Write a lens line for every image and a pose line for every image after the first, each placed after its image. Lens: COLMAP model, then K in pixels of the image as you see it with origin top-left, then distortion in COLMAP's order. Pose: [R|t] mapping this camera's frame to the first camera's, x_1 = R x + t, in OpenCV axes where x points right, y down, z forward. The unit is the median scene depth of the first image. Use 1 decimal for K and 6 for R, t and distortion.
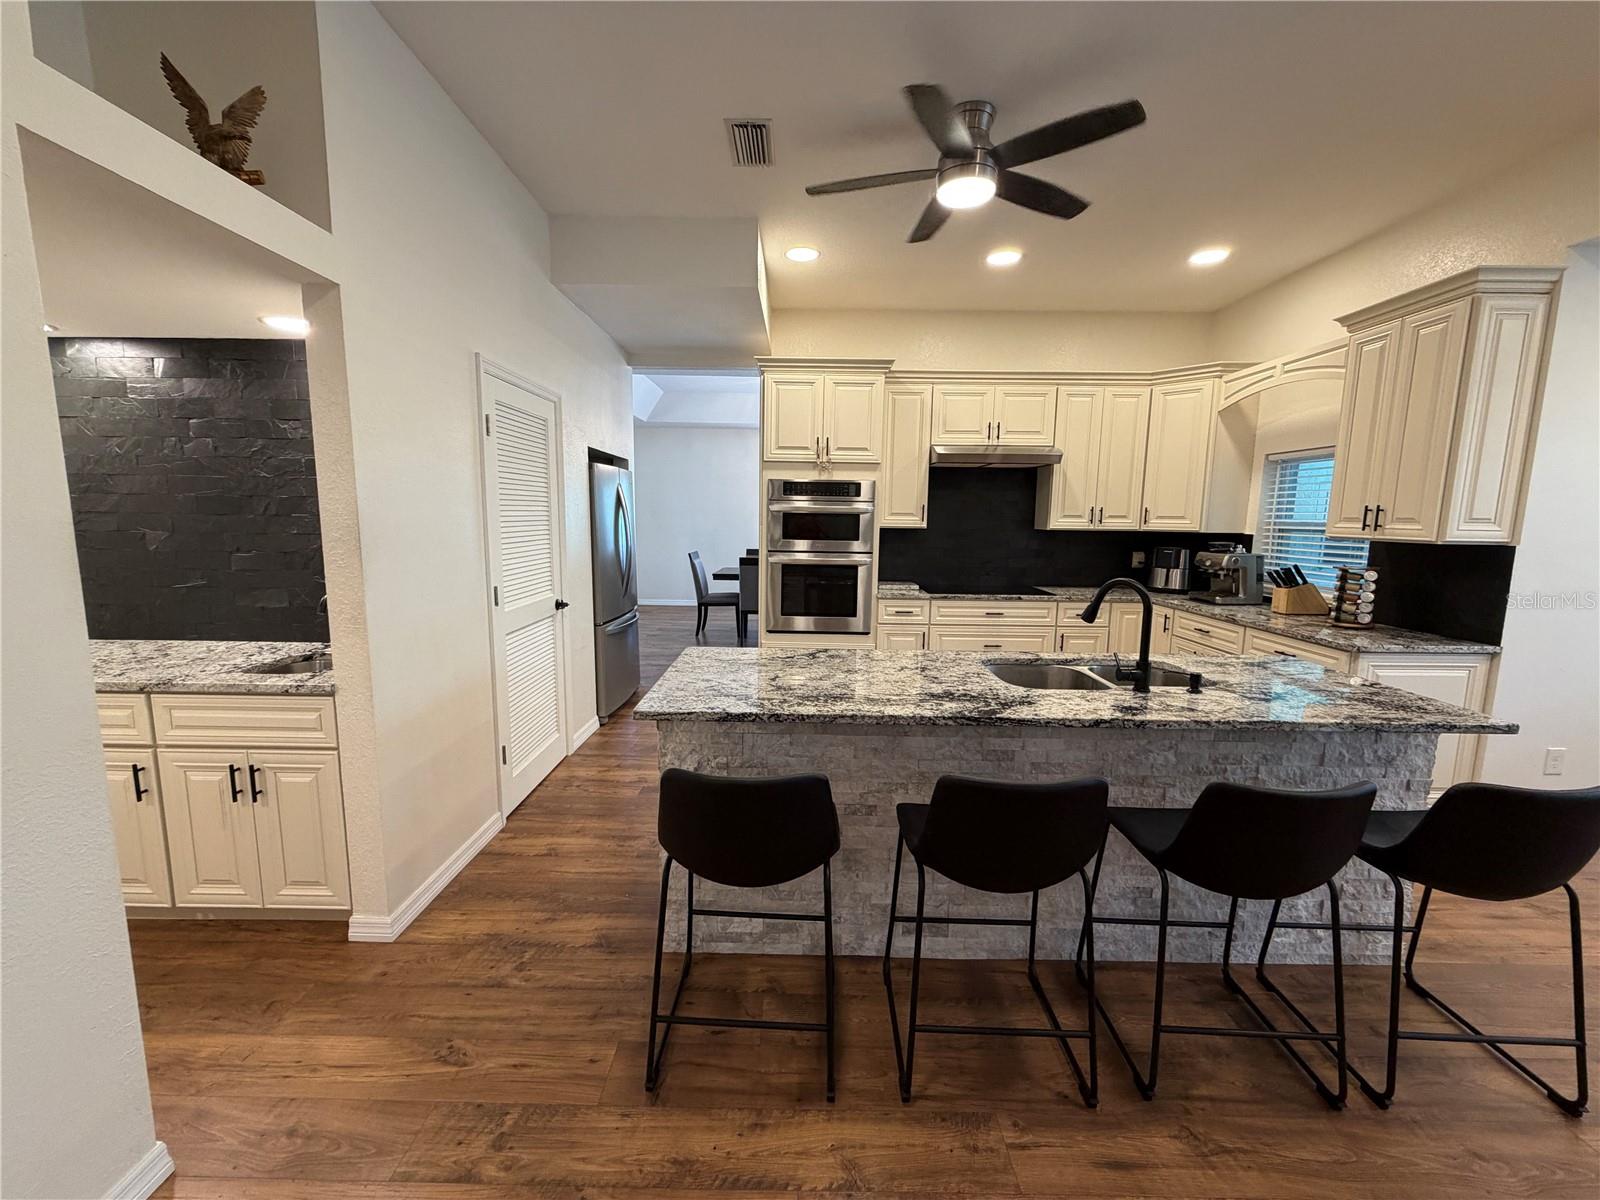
lens RADIAL K [[636.0, 0, 794.9], [0, 636.0, 599.2], [0, 0, 1]] dist [-0.002067, 0.000758]
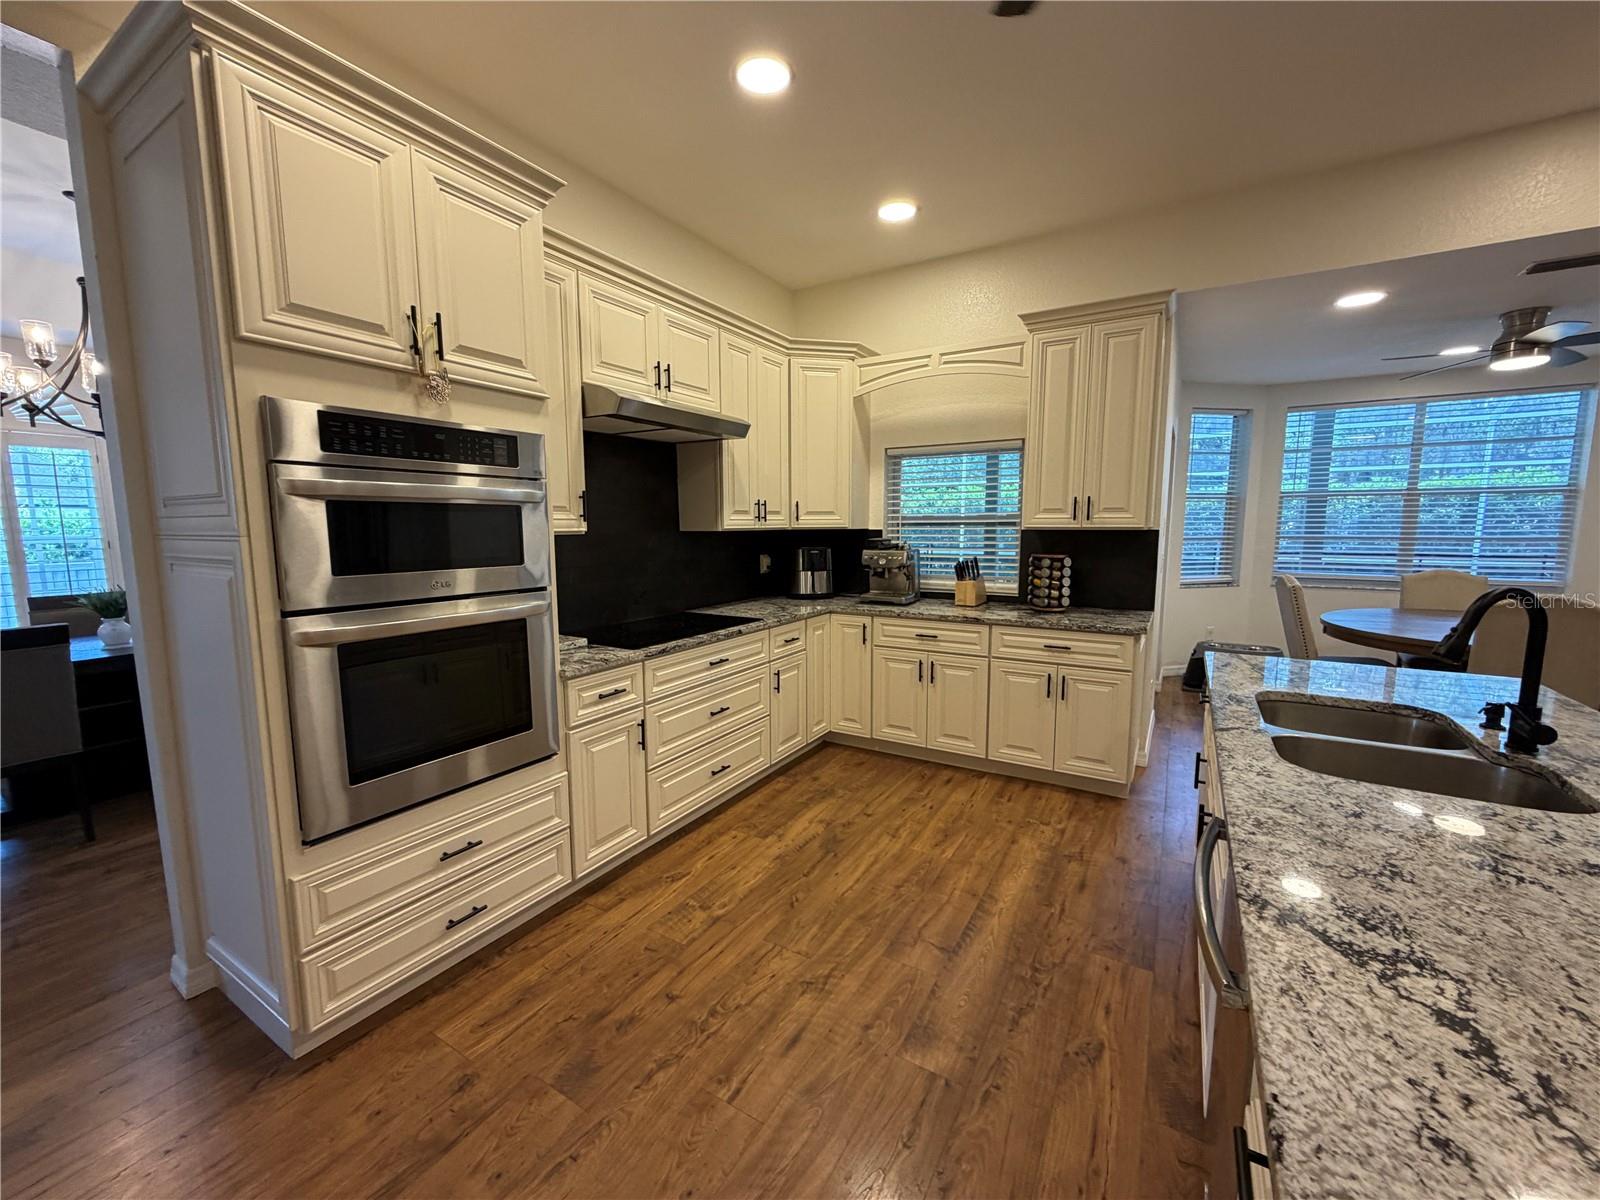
lens RADIAL K [[636.0, 0, 794.9], [0, 636.0, 599.2], [0, 0, 1]] dist [-0.002067, 0.000758]
pose [[0.511819, -0.116130, 0.851208, -0.292163], [0.125177, 0.990328, 0.059843, -0.107096], [-0.849925, 0.075923, 0.521405, 0.918231]]
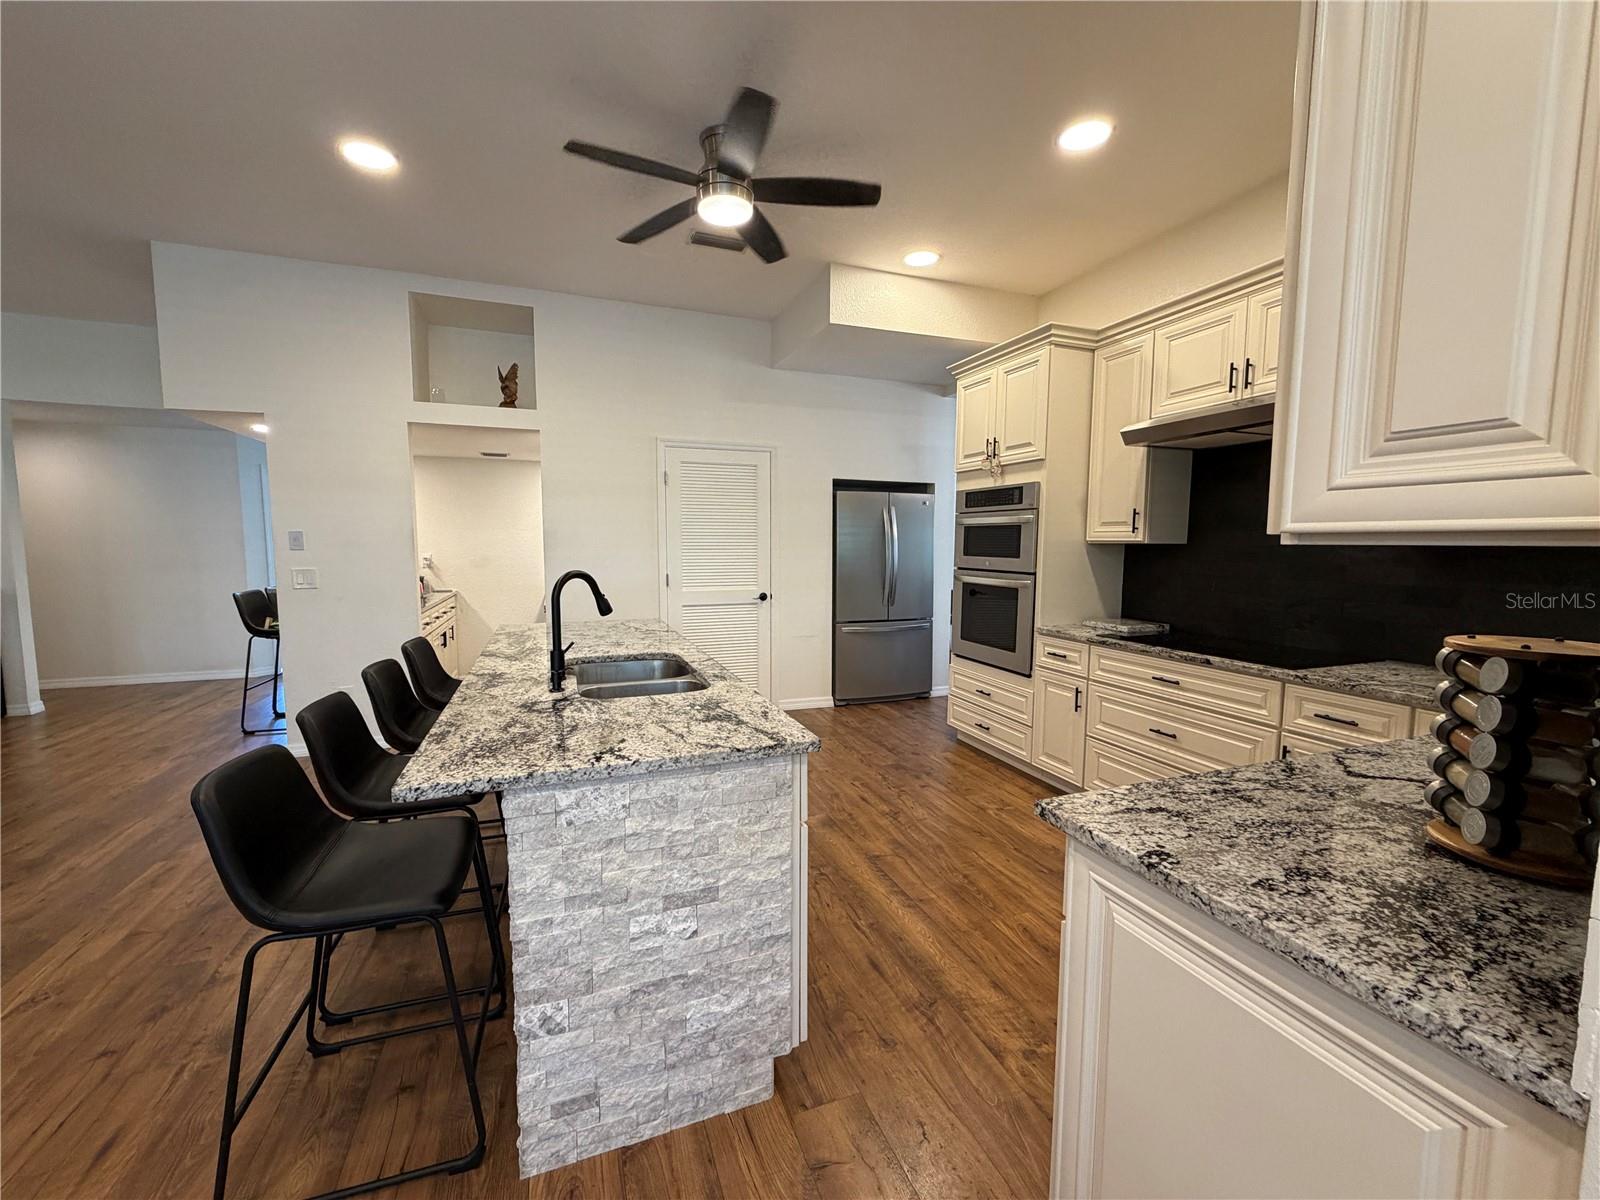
lens RADIAL K [[636.0, 0, 794.9], [0, 636.0, 599.2], [0, 0, 1]] dist [-0.002067, 0.000758]
pose [[0.361077, 0.072763, -0.929693, 1.152811], [-0.123809, 0.991866, 0.029544, -0.043611], [0.924281, 0.104437, 0.367148, 0.683185]]
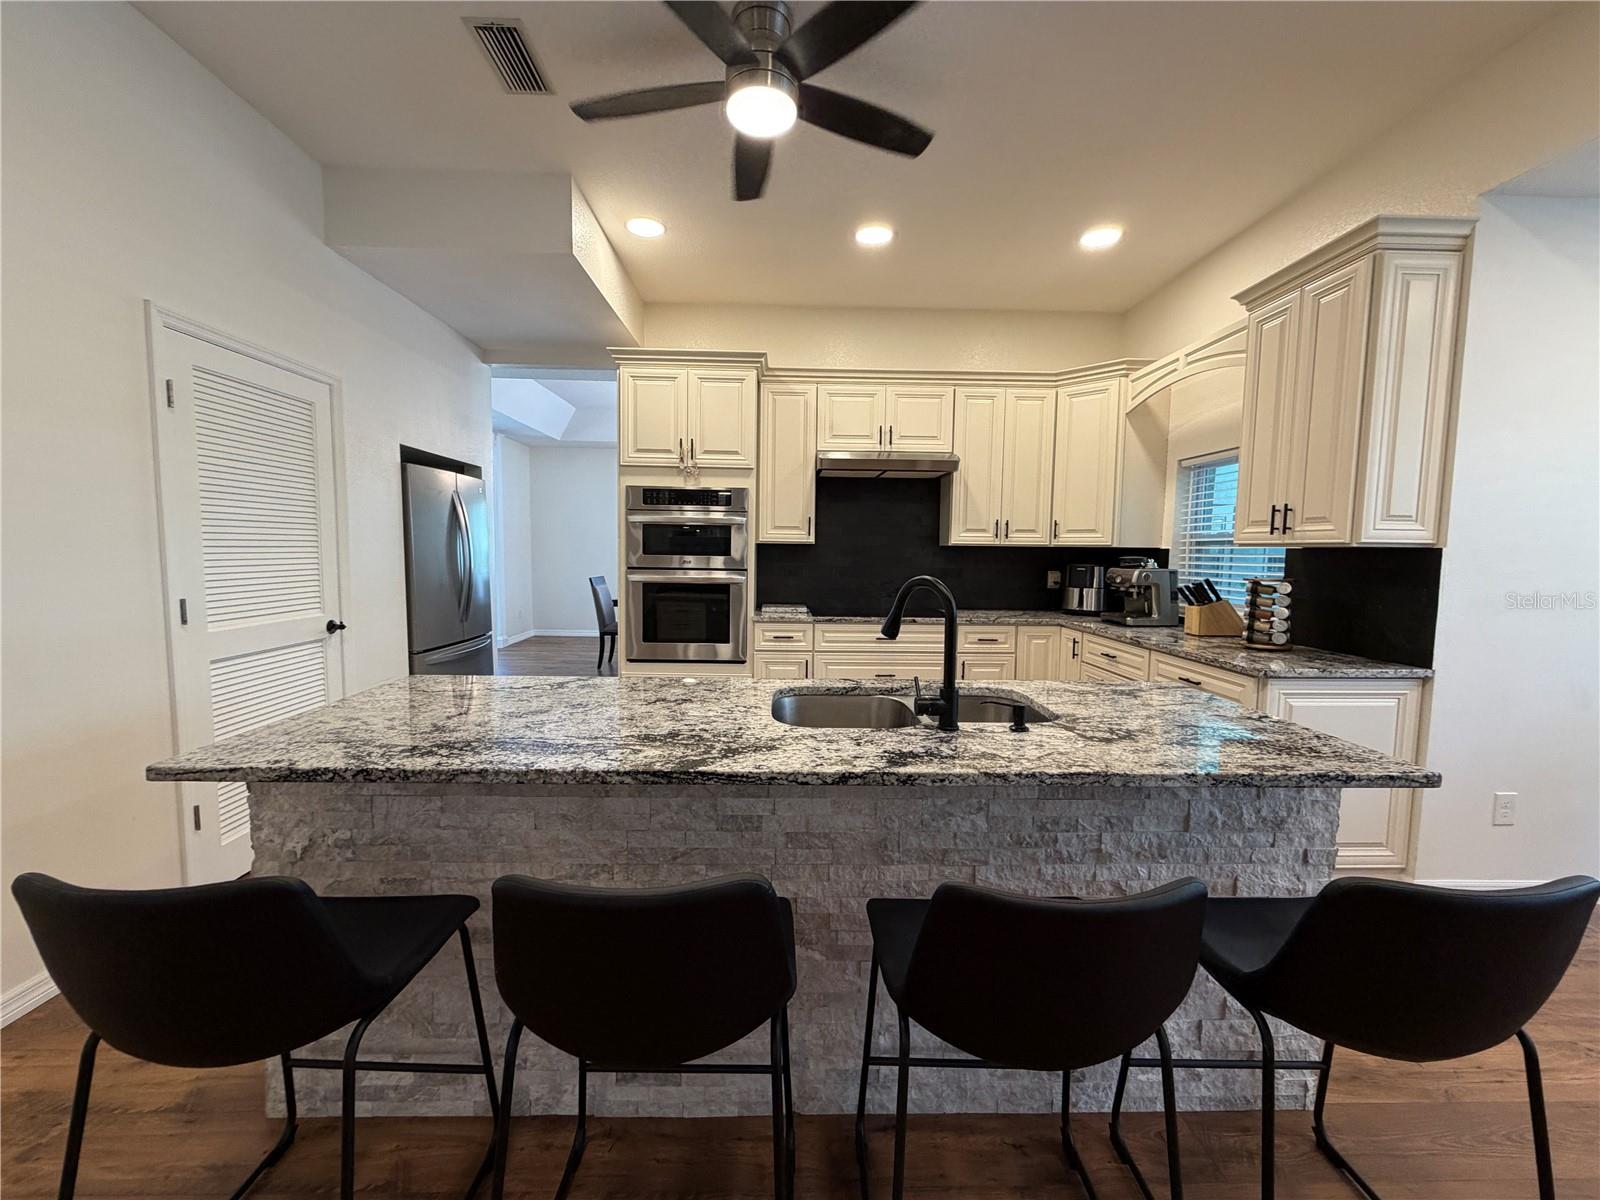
lens RADIAL K [[636.0, 0, 794.9], [0, 636.0, 599.2], [0, 0, 1]] dist [-0.002067, 0.000758]
pose [[0.999441, -0.001844, 0.033375, 0.245615], [0.003674, 0.998487, -0.054865, 0.024646], [-0.033223, 0.054957, 0.997936, 0.190349]]
